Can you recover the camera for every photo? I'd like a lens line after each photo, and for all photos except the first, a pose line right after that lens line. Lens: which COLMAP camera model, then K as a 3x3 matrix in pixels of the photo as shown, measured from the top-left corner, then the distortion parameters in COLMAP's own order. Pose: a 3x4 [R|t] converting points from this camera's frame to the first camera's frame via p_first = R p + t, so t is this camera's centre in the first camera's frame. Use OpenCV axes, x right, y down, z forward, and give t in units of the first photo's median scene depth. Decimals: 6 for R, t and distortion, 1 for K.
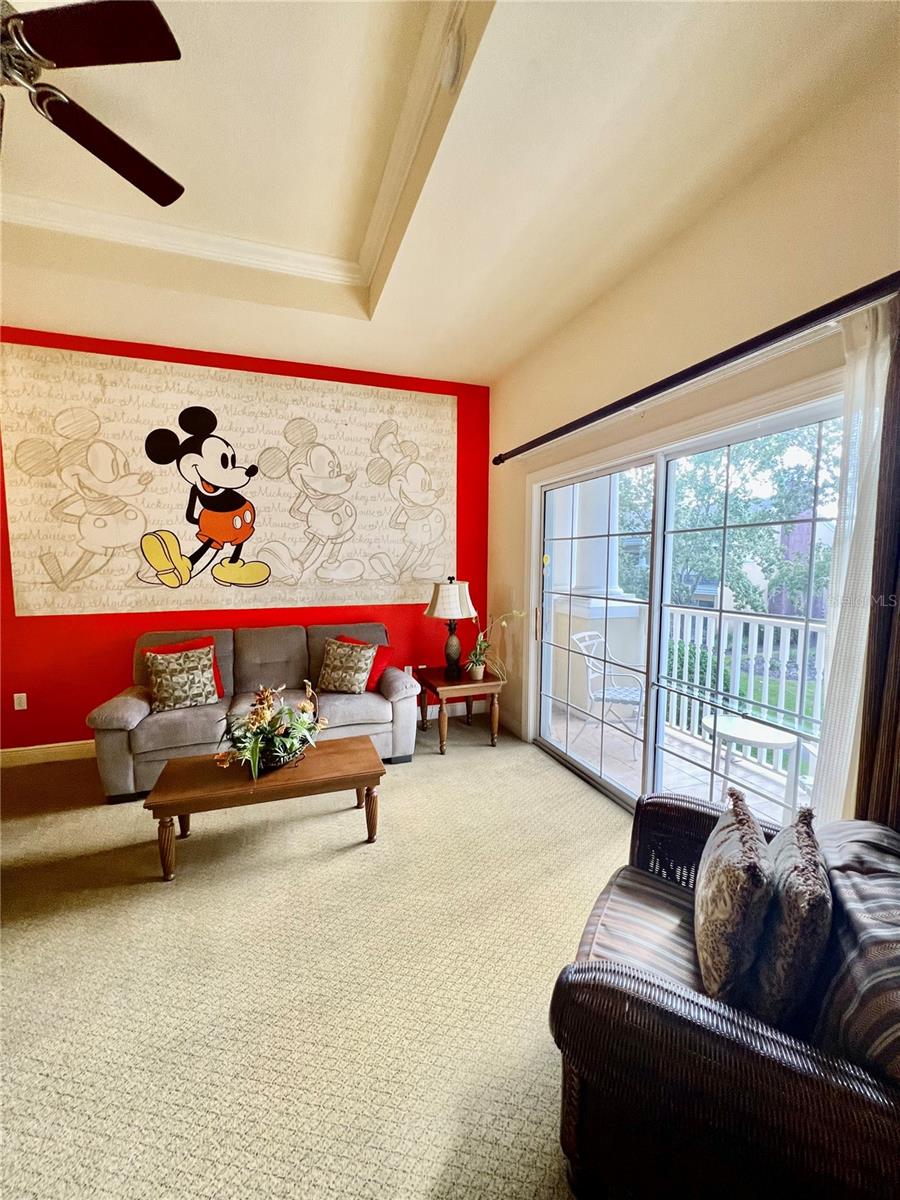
lens RADIAL K [[483.9, 0, 449.3], [0, 483.9, 602.5], [0, 0, 1]] dist [-0.000855, 0.000317]
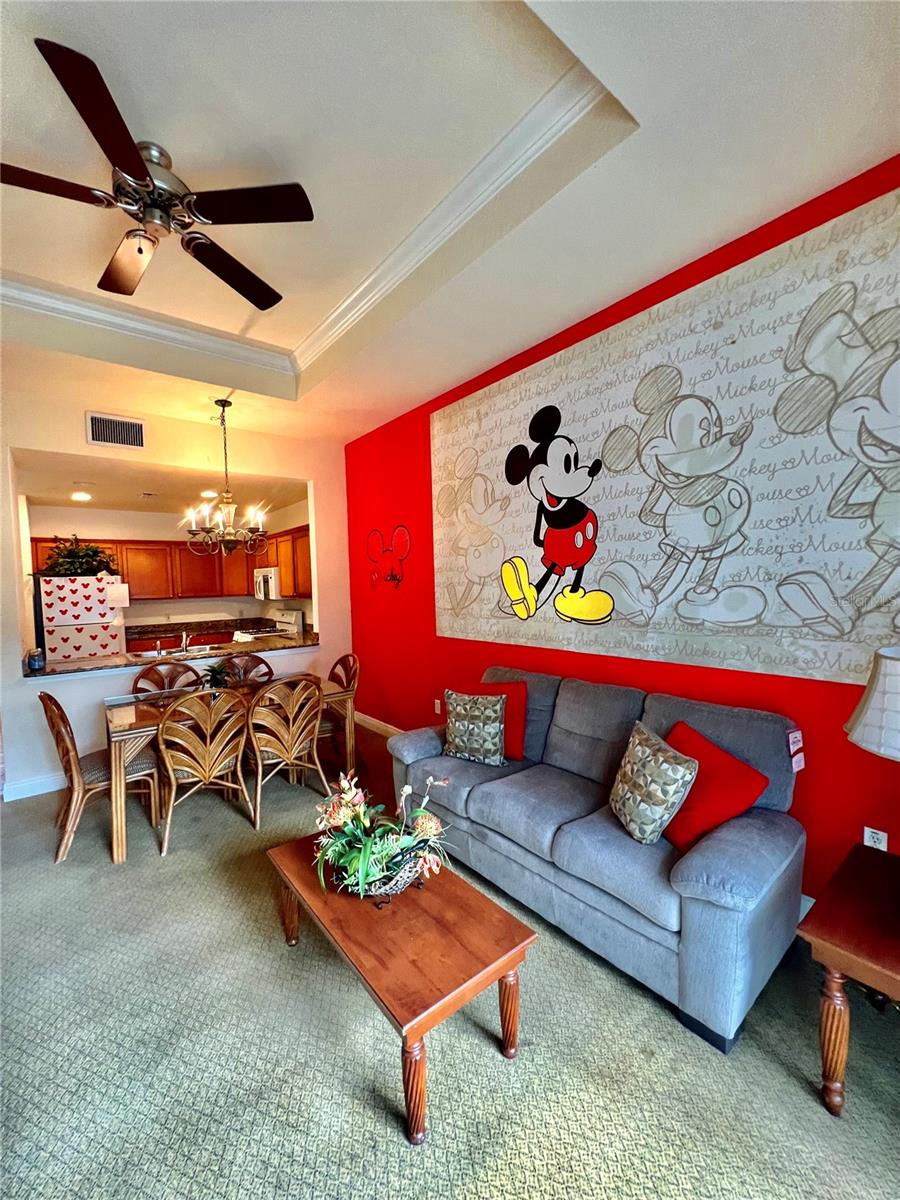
lens RADIAL K [[483.9, 0, 448.1], [0, 483.9, 601.3], [0, 0, 1]] dist [-0.000855, 0.000317]
pose [[0.326594, 0.030039, -0.944687, 0.223456], [-0.055553, 0.998377, 0.012541, -0.066628], [0.943531, 0.048384, 0.327732, 0.561622]]
